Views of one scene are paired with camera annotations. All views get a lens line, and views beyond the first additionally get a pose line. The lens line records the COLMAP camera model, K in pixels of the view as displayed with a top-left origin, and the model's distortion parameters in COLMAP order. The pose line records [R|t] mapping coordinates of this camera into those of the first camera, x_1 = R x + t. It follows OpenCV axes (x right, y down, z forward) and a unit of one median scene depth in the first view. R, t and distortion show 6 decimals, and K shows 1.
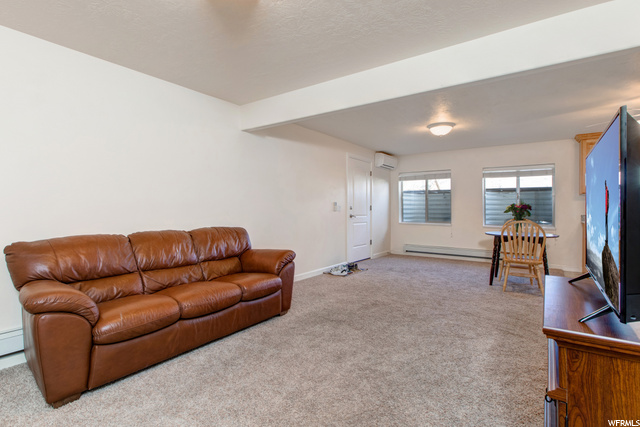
lens RADIAL K [[306.0, 0, 312.9], [0, 306.0, 210.4], [0, 0, 1]] dist [0.004019, 0.002229]
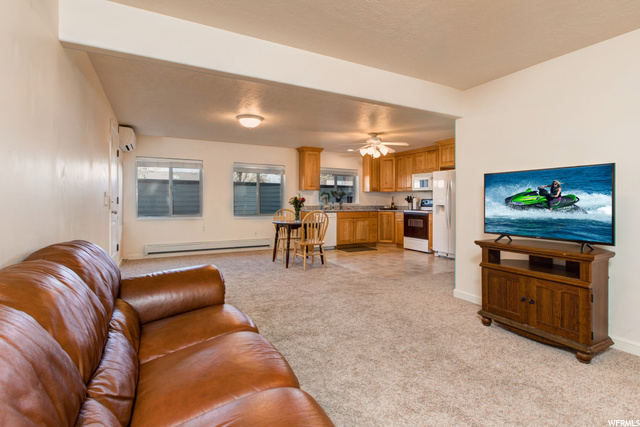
lens RADIAL K [[325.4, 0, 324.1], [0, 325.4, 200.5], [0, 0, 1]] dist [0.005835, 0.000524]
pose [[0.444329, -0.005275, 0.895848, -0.319023], [0.008146, 0.999965, 0.001848, -0.006361], [-0.895827, 0.006476, 0.444356, 0.242368]]
